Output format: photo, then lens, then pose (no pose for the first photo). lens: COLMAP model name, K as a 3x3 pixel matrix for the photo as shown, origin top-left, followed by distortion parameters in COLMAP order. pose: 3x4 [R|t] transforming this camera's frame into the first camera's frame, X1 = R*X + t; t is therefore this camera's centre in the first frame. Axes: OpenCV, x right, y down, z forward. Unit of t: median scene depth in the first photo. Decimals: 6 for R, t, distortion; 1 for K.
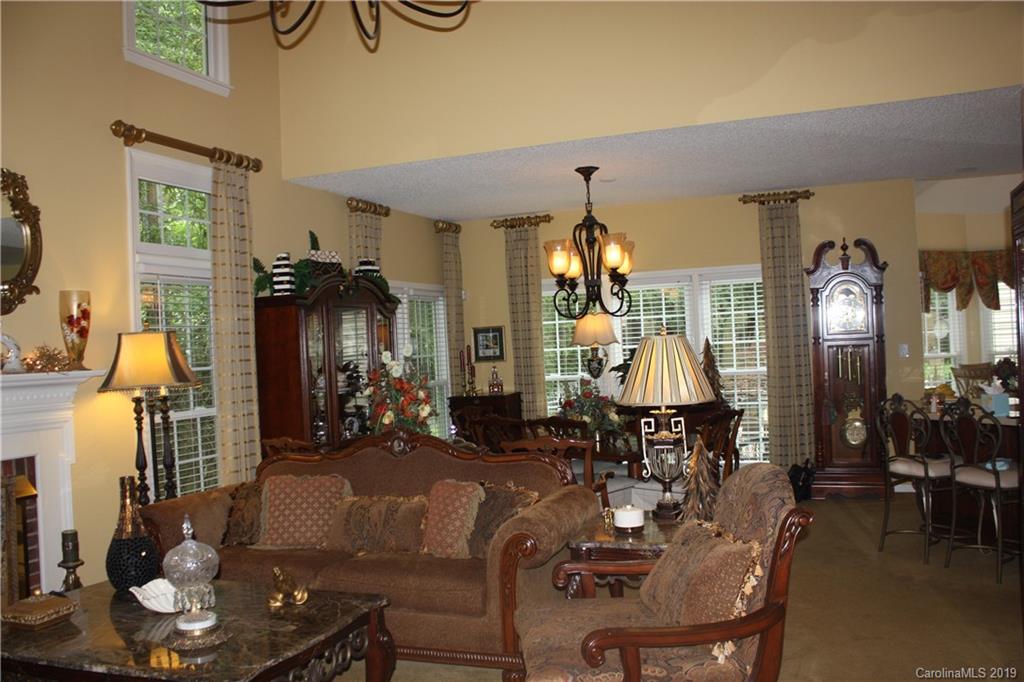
lens RADIAL K [[848.7, 0, 512.0], [0, 848.7, 341.0], [0, 0, 1]] dist [-0.188421, 0.176155]
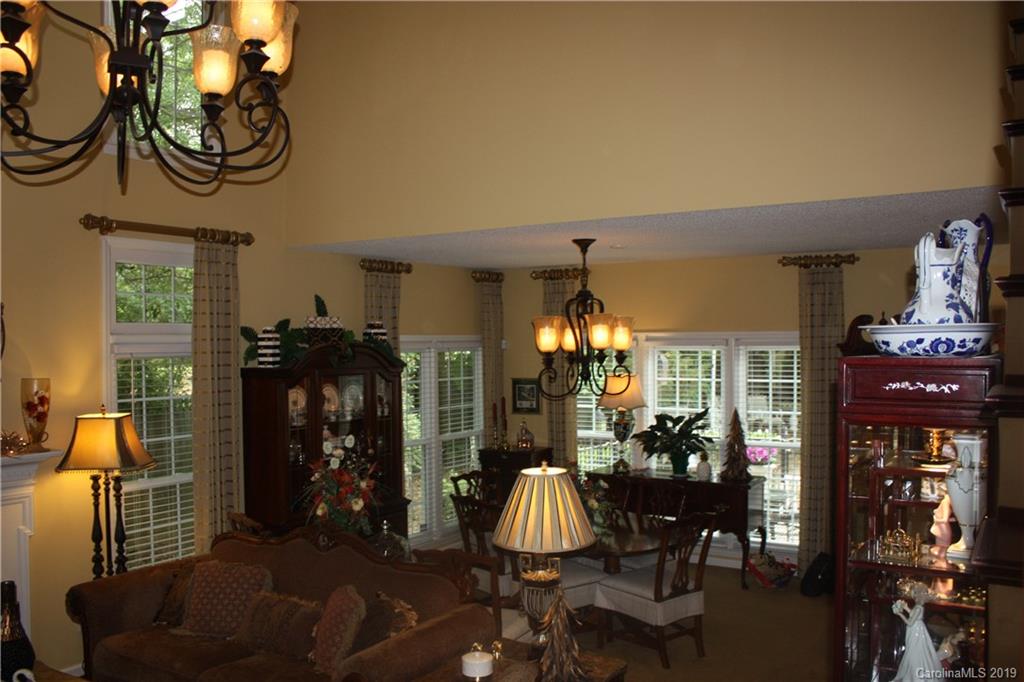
lens RADIAL K [[848.7, 0, 512.0], [0, 848.7, 341.0], [0, 0, 1]] dist [-0.188421, 0.176155]
pose [[0.980310, 0.038606, -0.193652, 0.218331], [-0.036496, 0.999229, 0.014454, -0.111132], [0.194061, -0.007102, 0.980964, 0.045972]]
